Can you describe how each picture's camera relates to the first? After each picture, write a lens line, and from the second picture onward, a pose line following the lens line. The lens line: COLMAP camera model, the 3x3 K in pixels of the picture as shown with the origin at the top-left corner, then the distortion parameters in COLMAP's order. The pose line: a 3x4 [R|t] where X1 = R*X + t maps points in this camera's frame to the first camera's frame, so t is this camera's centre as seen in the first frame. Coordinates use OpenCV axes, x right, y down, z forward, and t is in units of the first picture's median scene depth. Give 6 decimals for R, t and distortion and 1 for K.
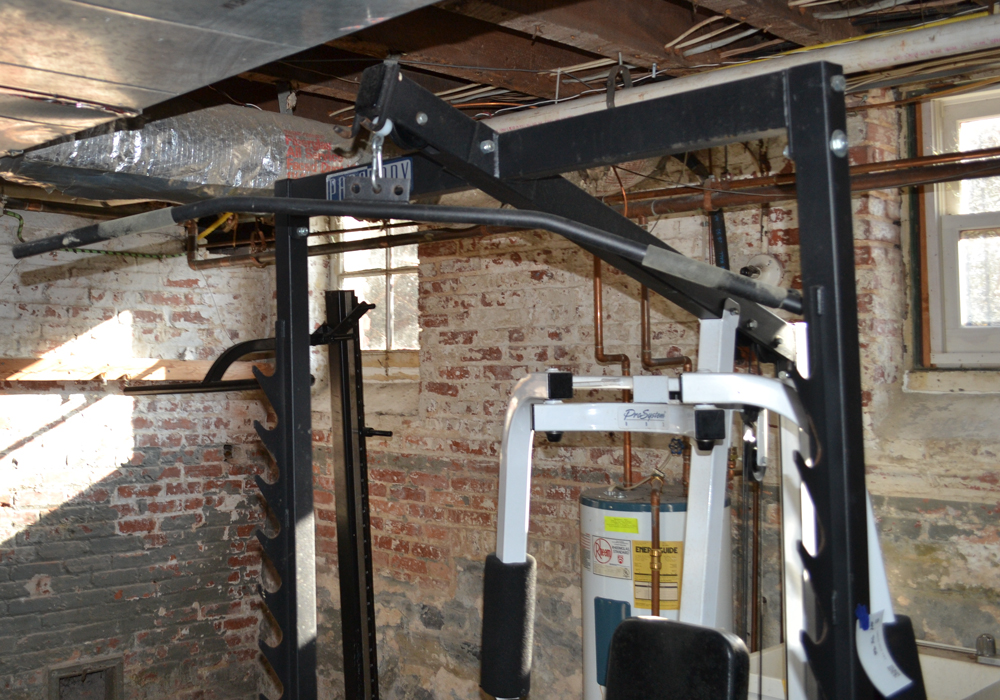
lens RADIAL K [[1147.3, 0, 499.9], [0, 1147.3, 341.4], [0, 0, 1]] dist [0.012126, 0.000000]
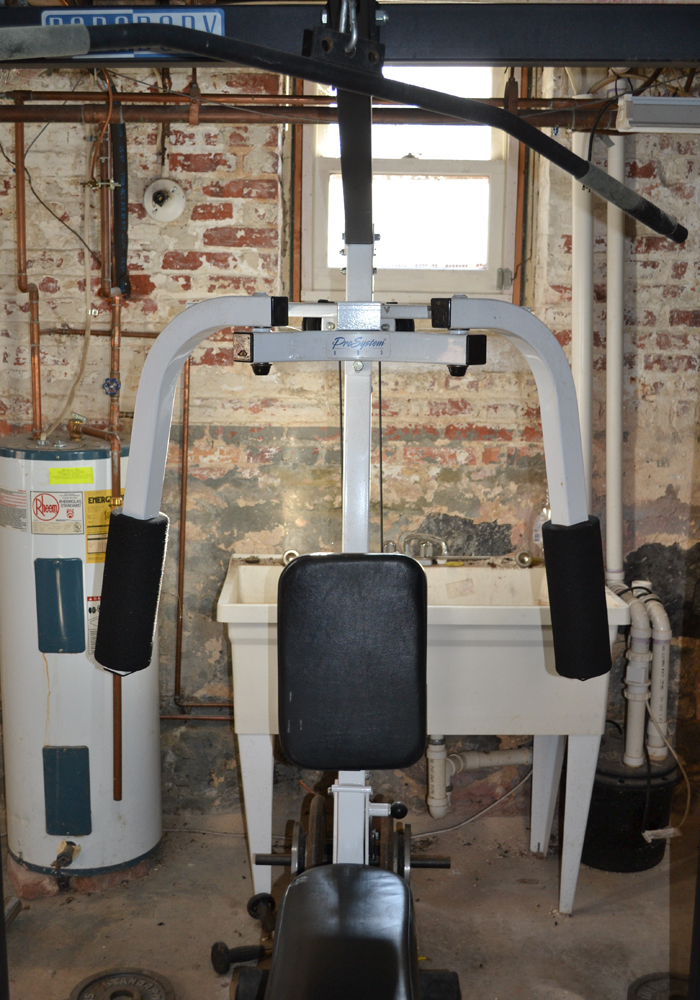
lens RADIAL K [[1147.5, 0, 349.9], [0, 1147.5, 509.3], [0, 0, 1]] dist [-0.023514, 0.000000]
pose [[0.720662, -0.106497, 0.685058, -0.350701], [-0.024409, 0.983621, 0.178589, 0.019779], [-0.692857, -0.145424, 0.706259, 0.207825]]
